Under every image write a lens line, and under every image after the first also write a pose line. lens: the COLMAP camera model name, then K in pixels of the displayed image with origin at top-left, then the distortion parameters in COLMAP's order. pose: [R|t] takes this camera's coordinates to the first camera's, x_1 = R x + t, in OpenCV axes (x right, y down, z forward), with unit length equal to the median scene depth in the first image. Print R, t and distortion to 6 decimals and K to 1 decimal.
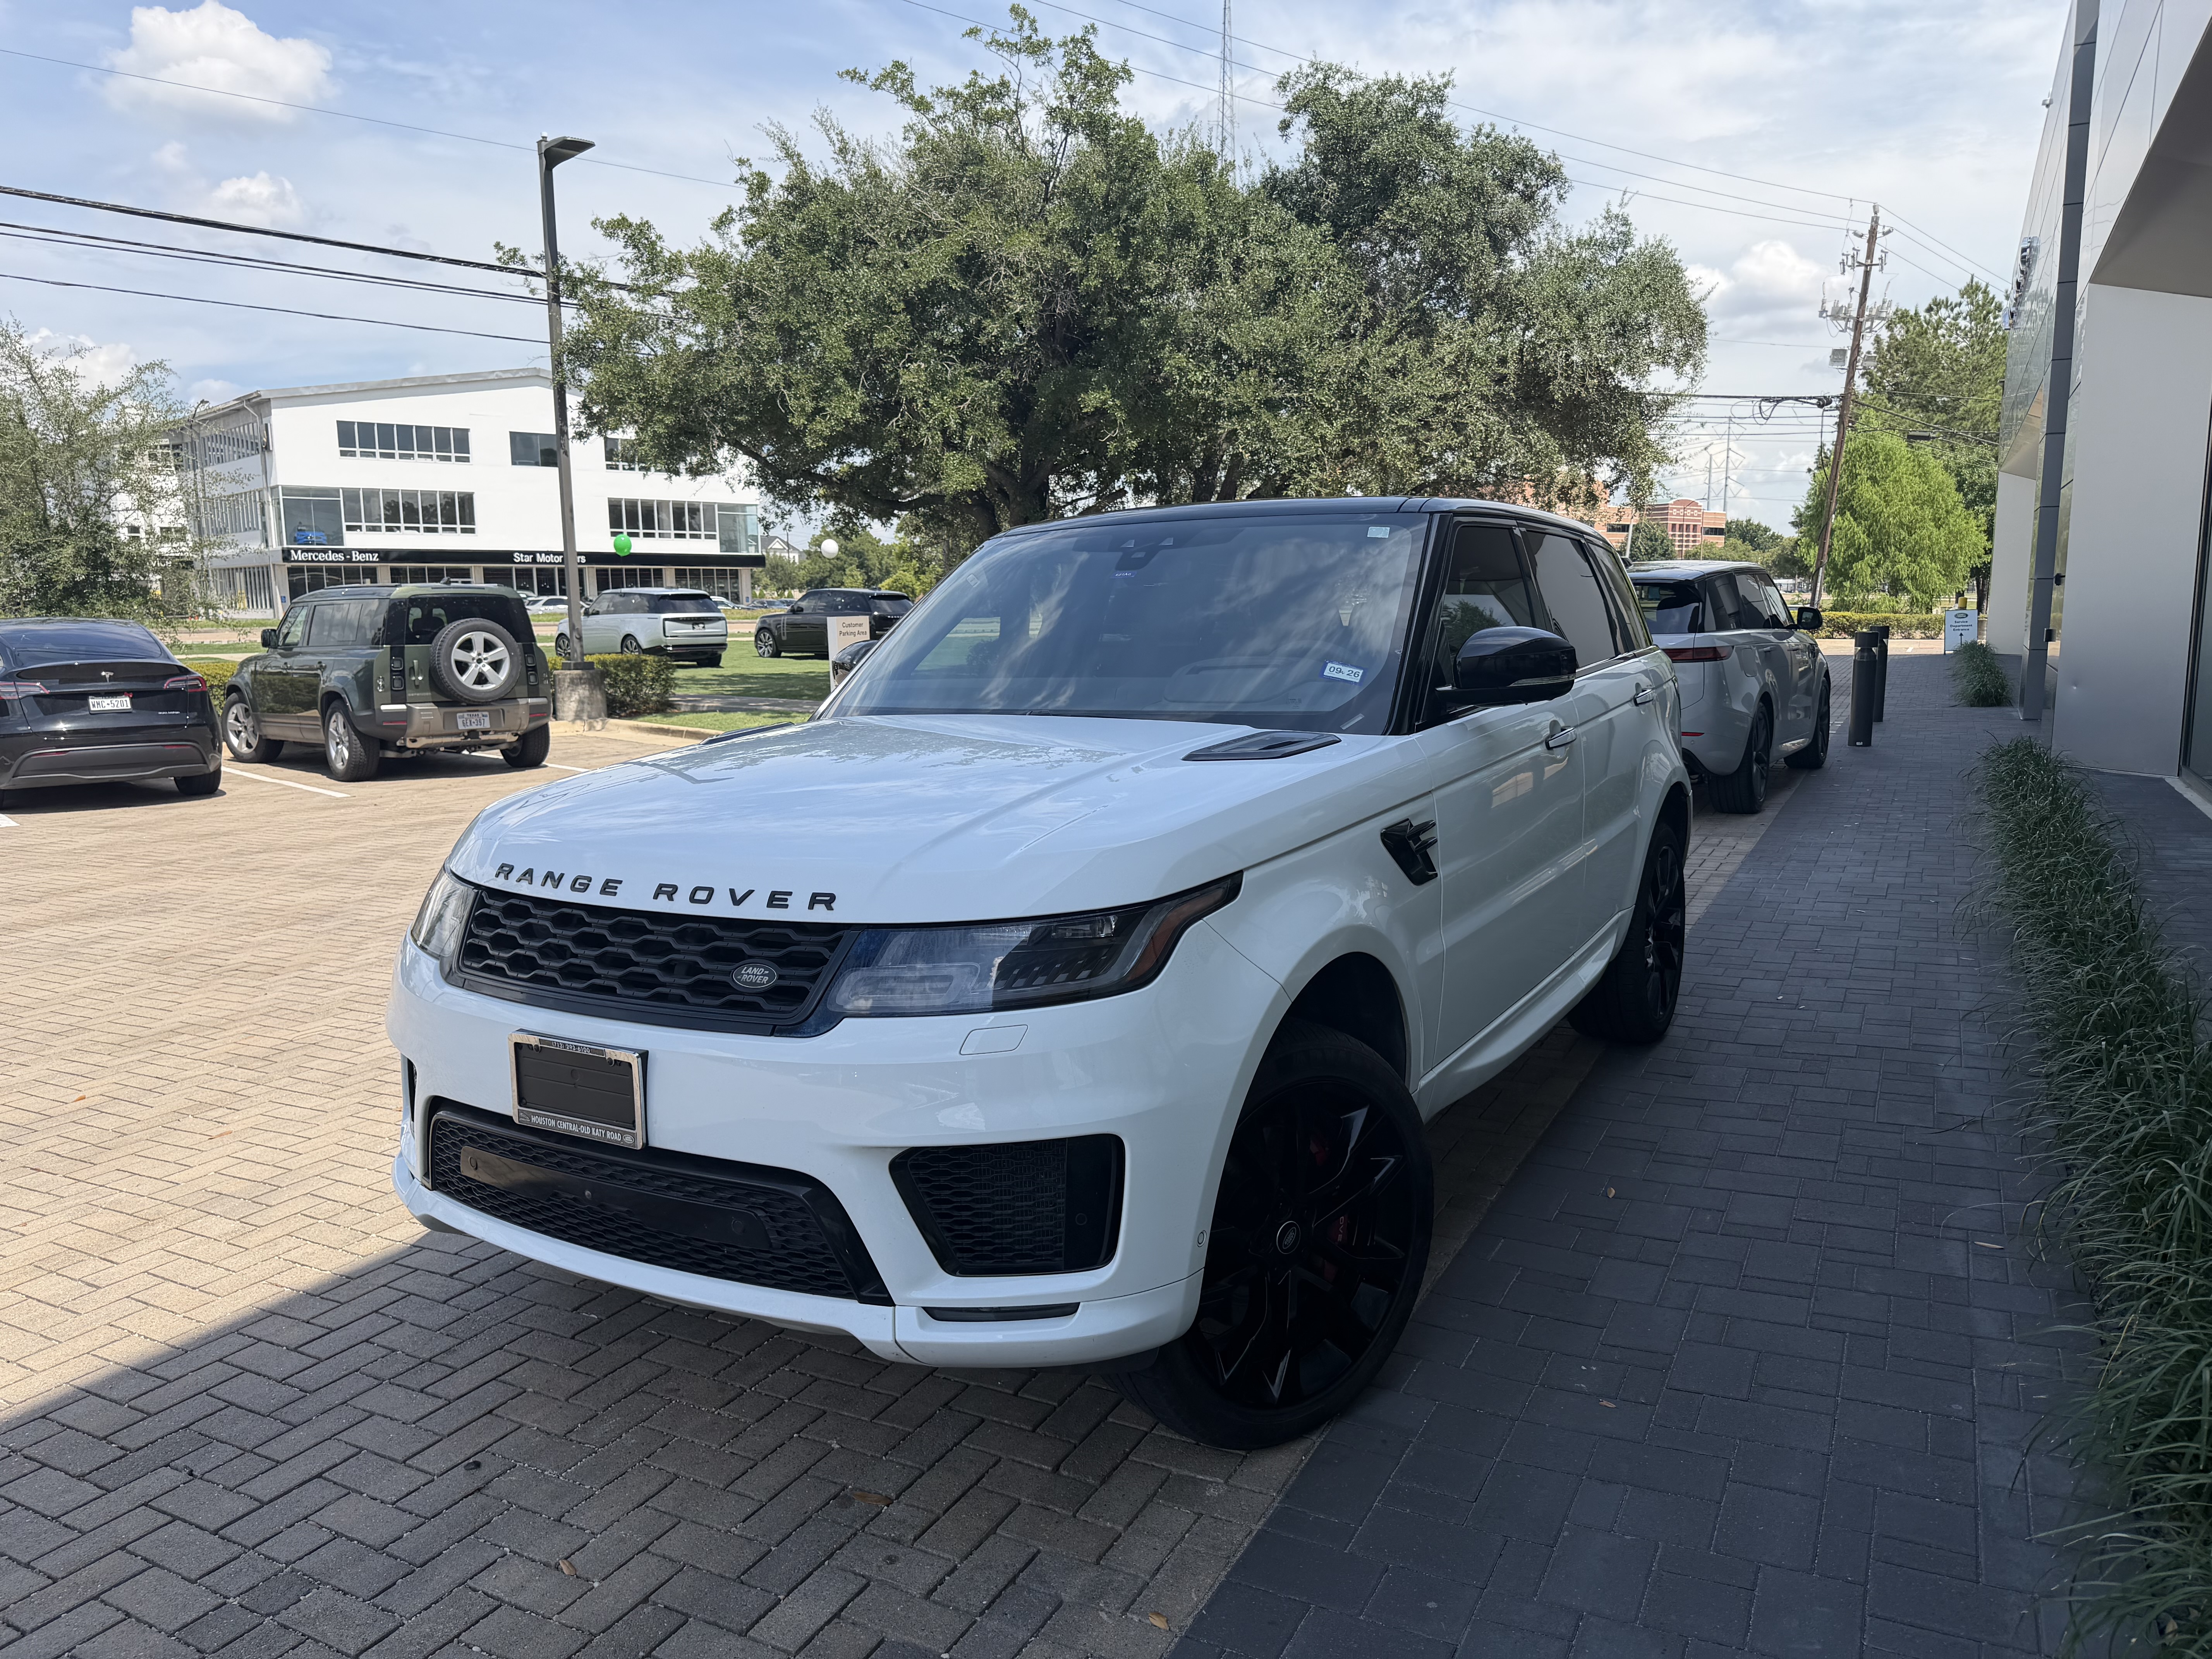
lens RADIAL K [[1540.9, 0, 1106.0], [0, 1540.9, 829.5], [0, 0, 1]] dist [0.047191, -0.075072]
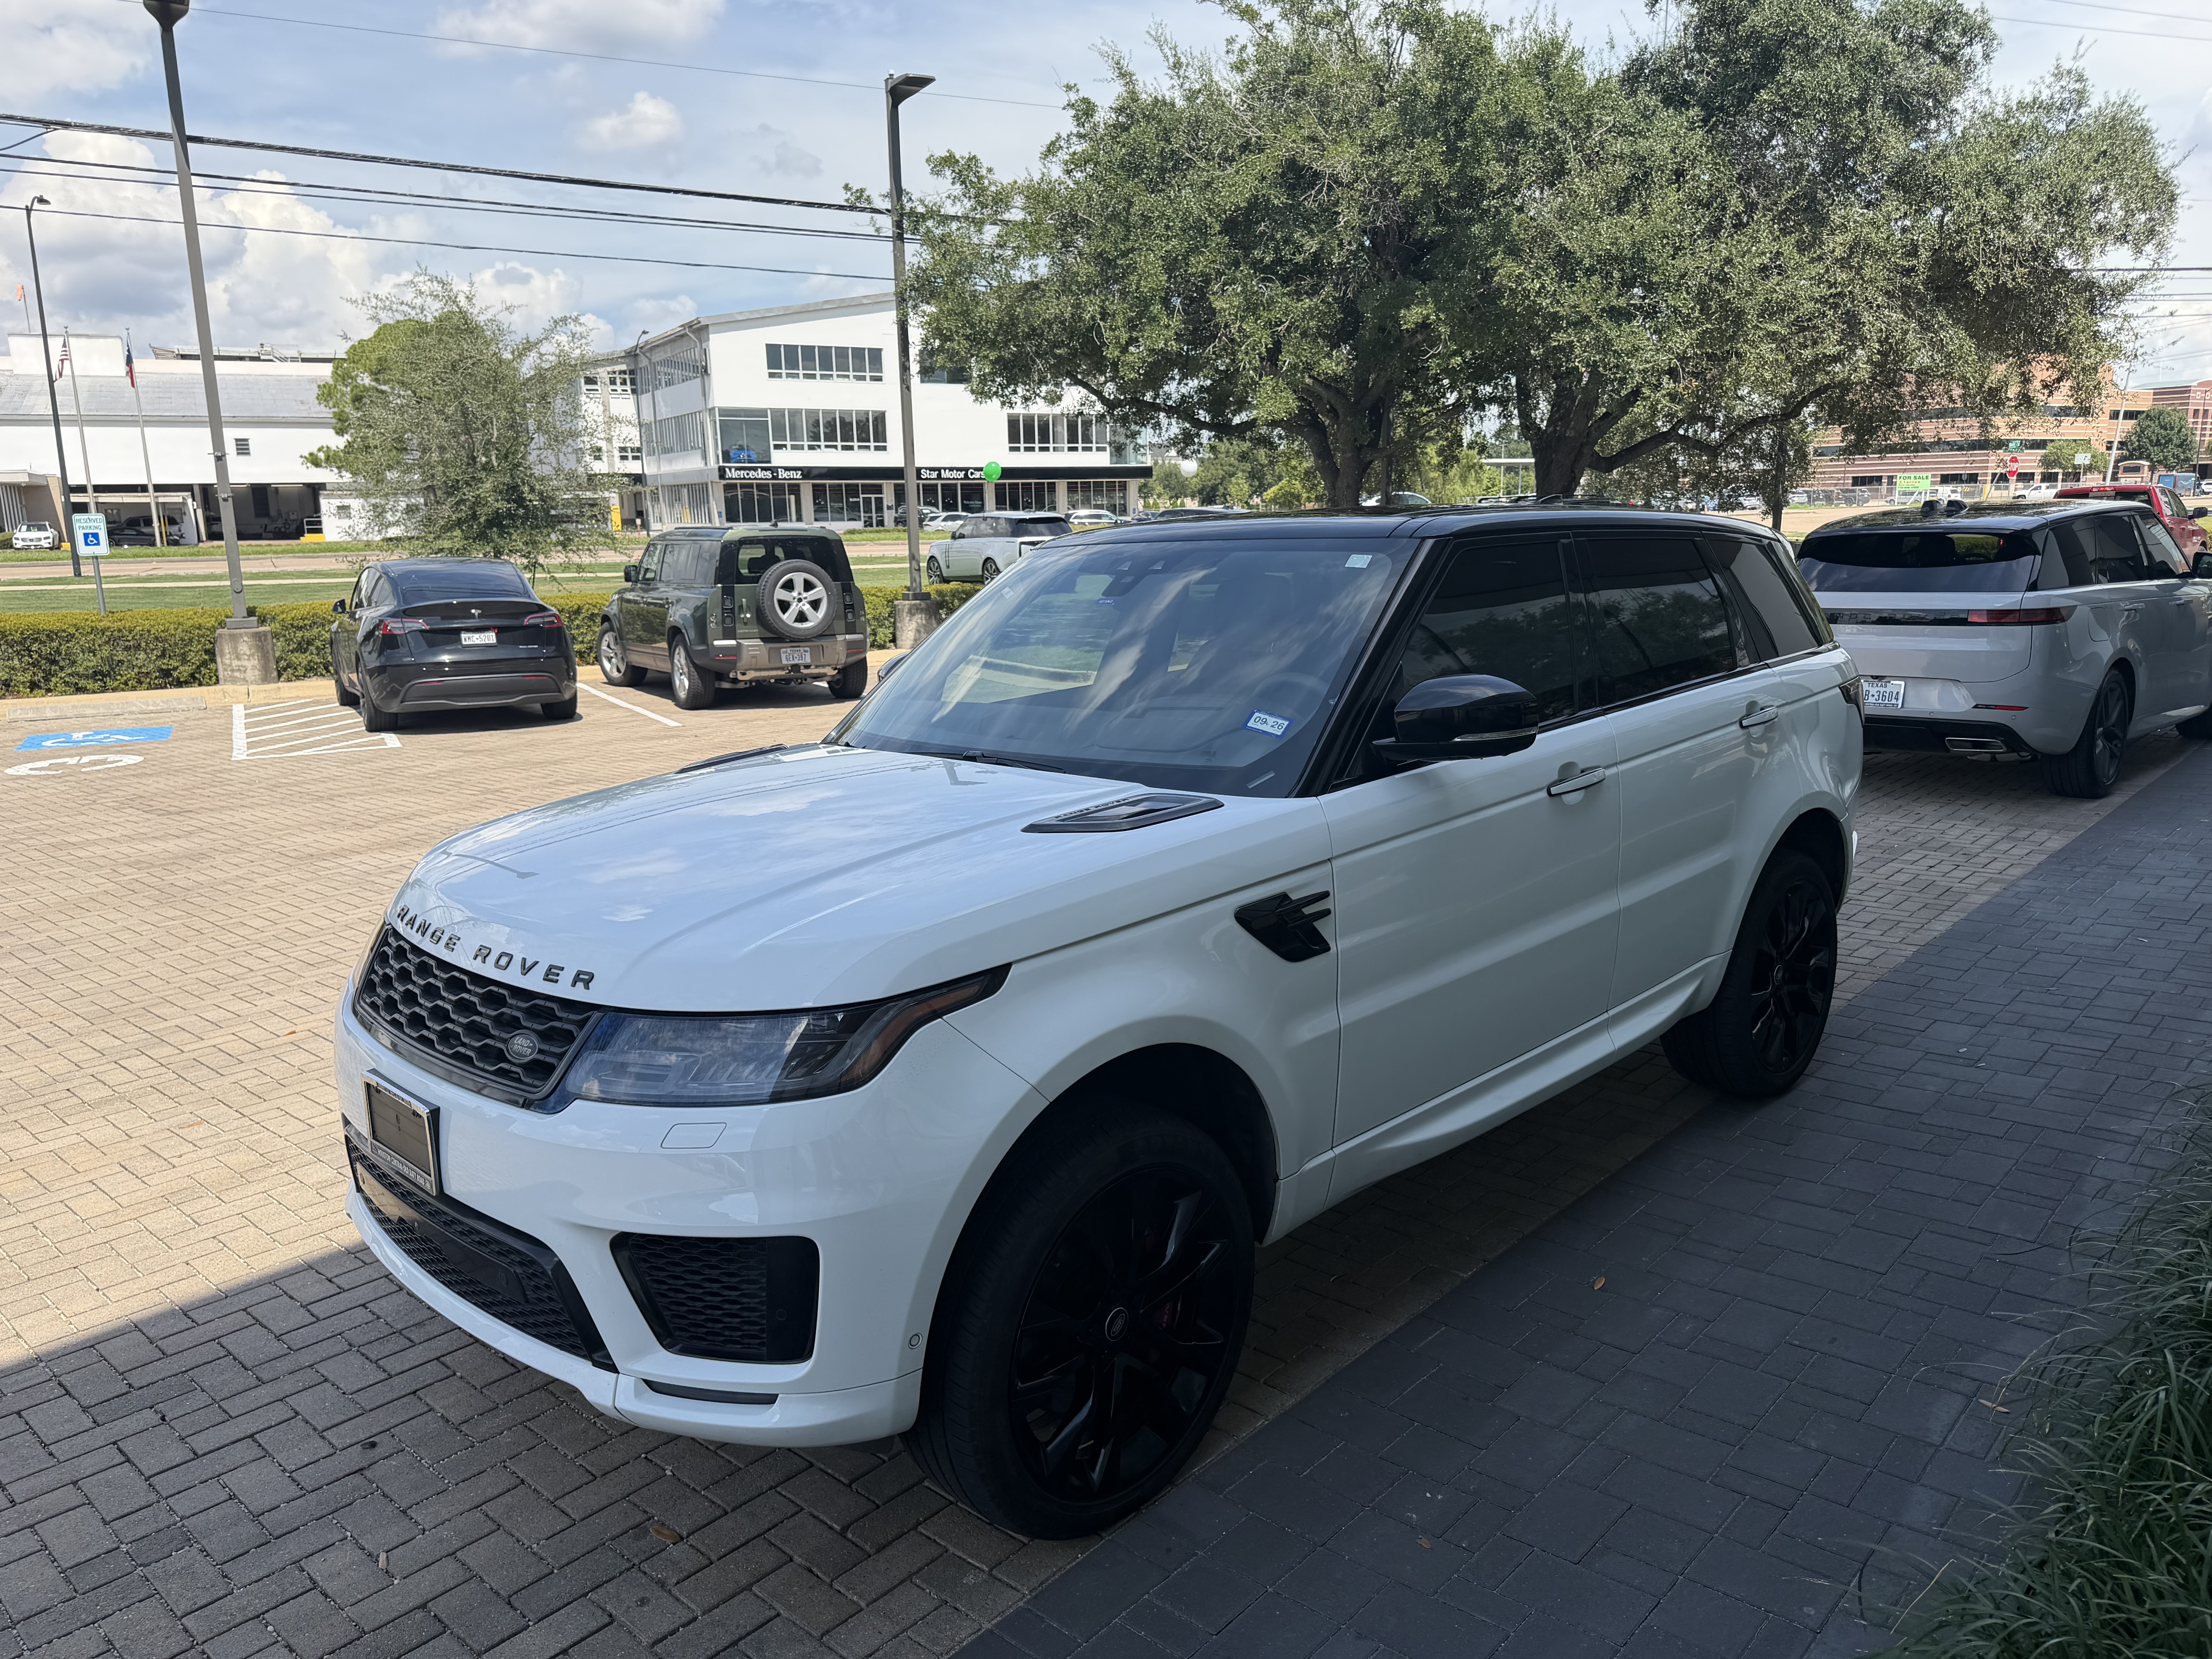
lens RADIAL K [[1562.3, 0, 1105.0], [0, 1562.3, 824.2], [0, 0, 1]] dist [0.053001, -0.074904]
pose [[0.969192, 0.040232, -0.243000, 0.054440], [-0.027675, 0.998110, 0.054872, -0.016753], [0.244749, -0.046457, 0.968473, 0.008456]]
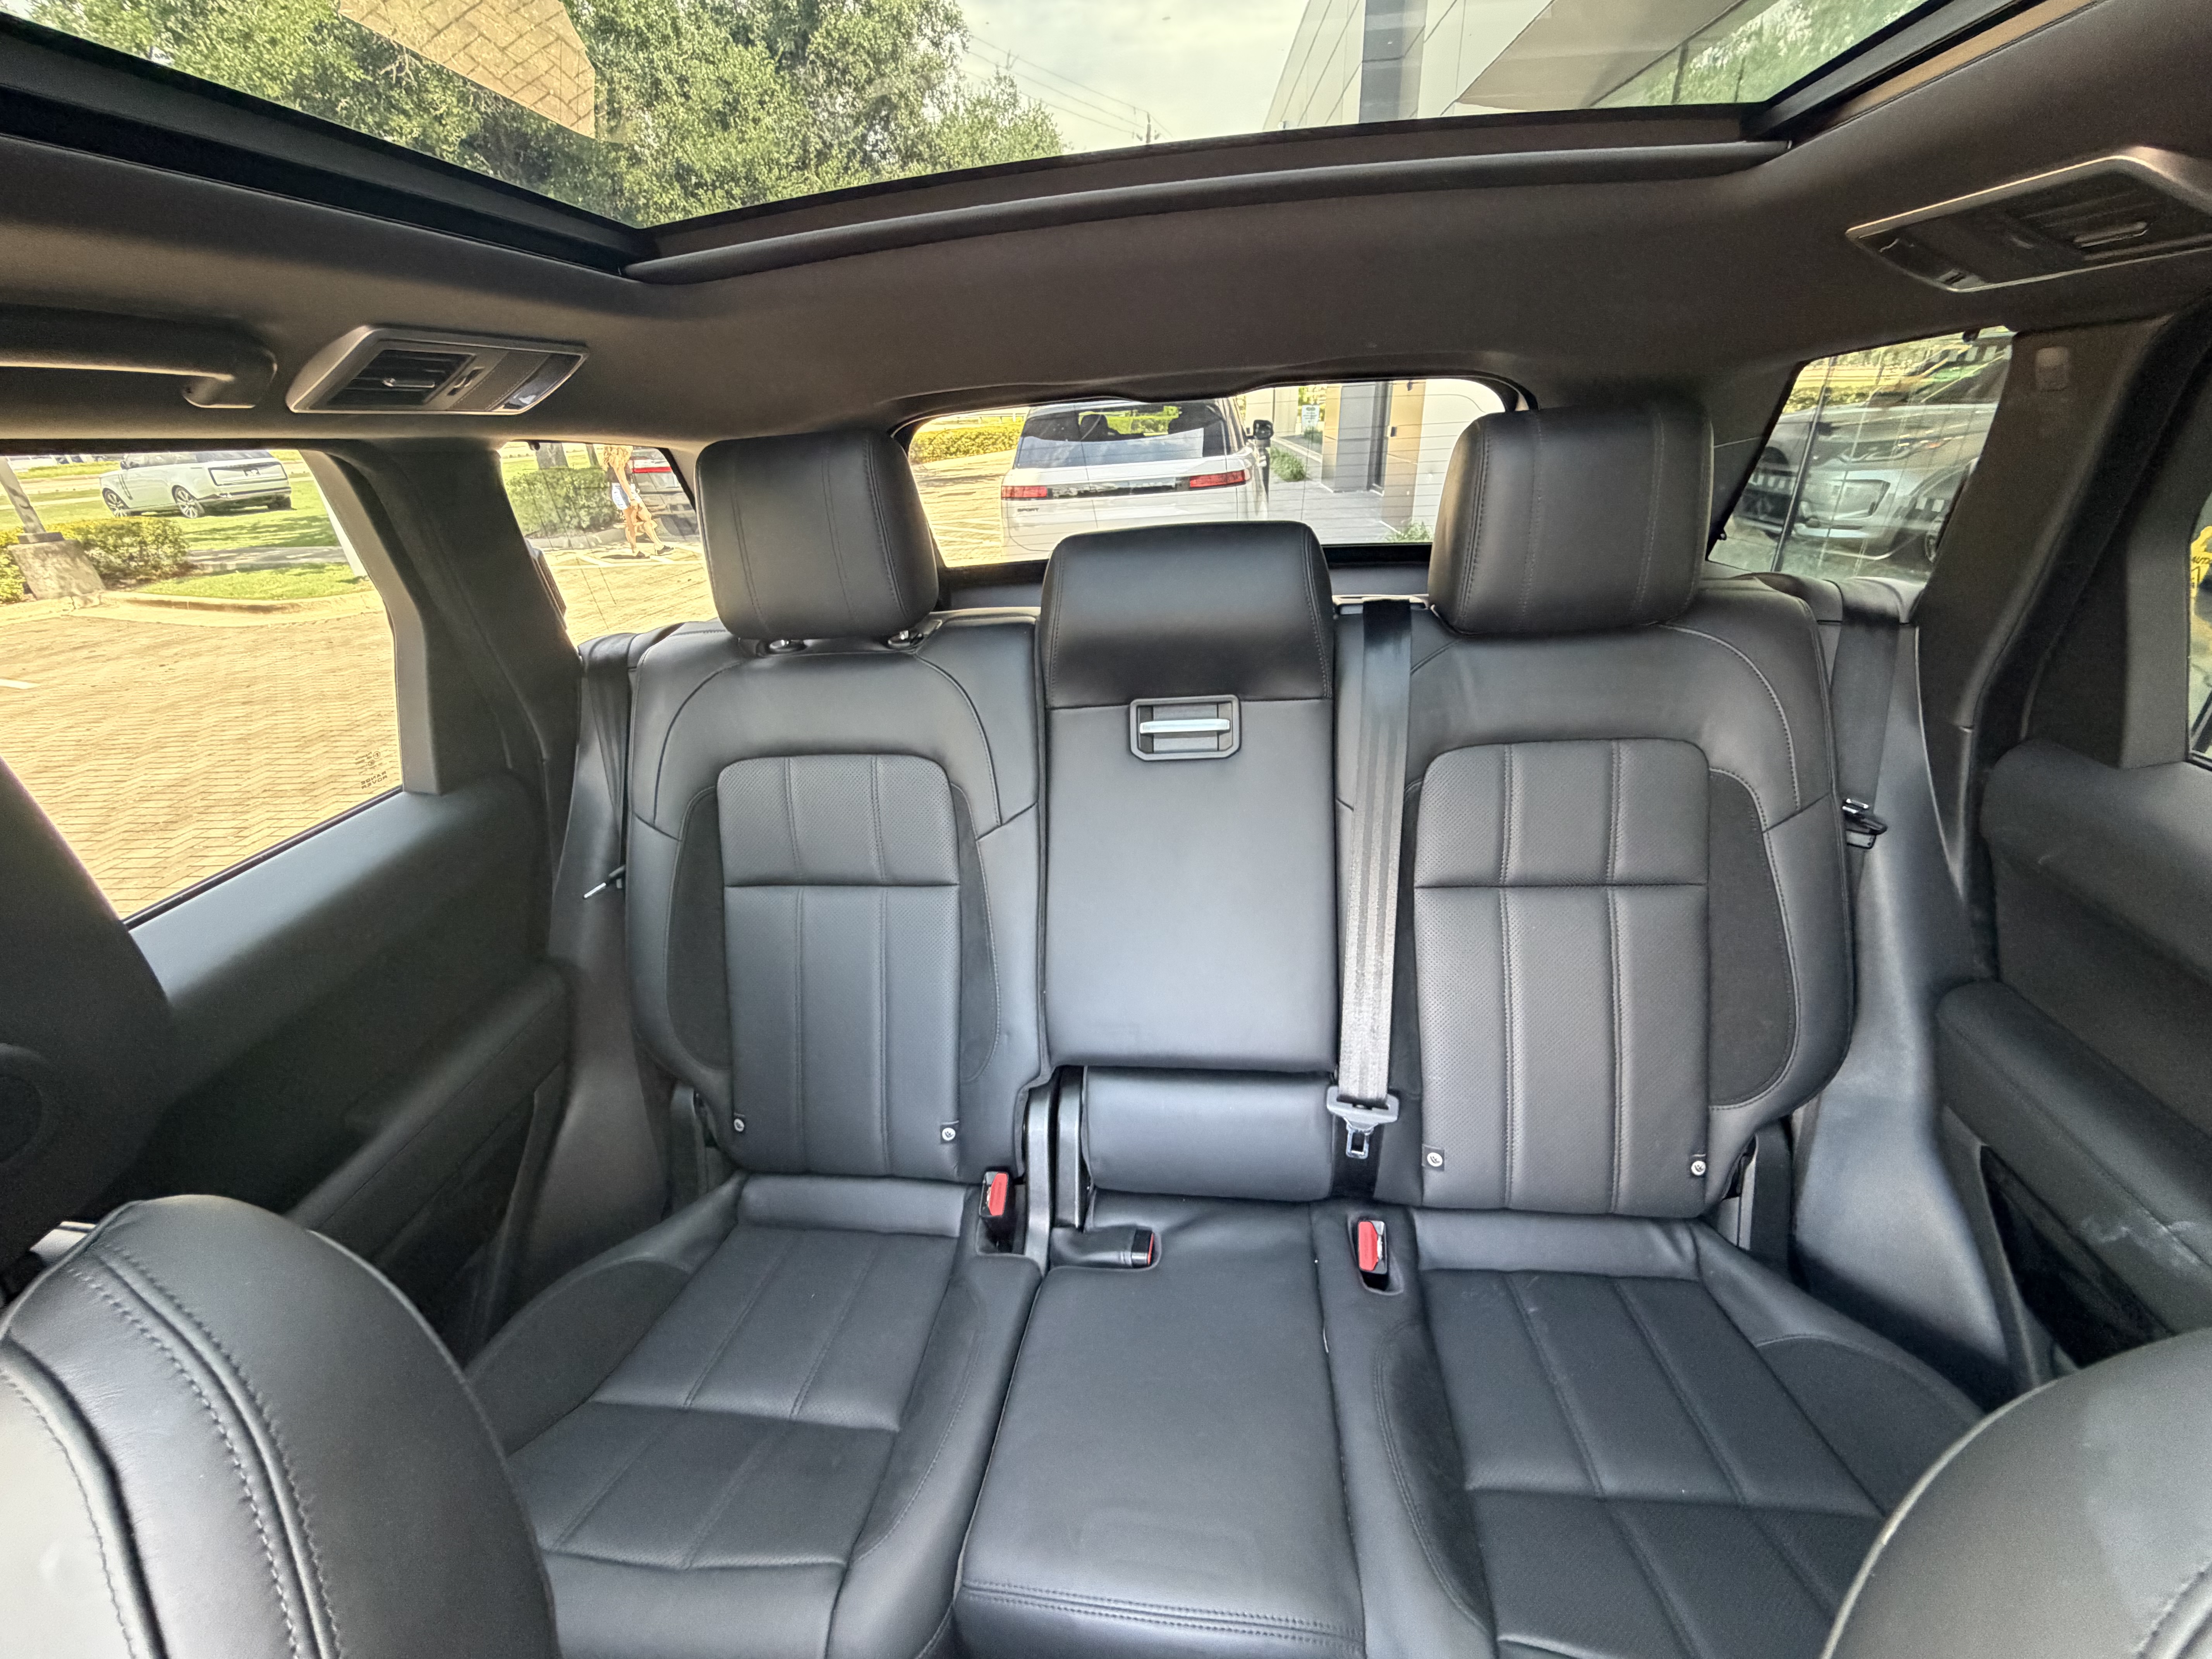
lens RADIAL K [[896.9, 0, 1106.0], [0, 896.9, 829.5], [0, 0, 1]] dist [0.000412, -0.000005]
pose [[0.910569, -0.210204, 0.355920, 0.027209], [0.100527, 0.947806, 0.302585, -0.045095], [-0.400947, -0.239745, 0.884174, 0.252340]]
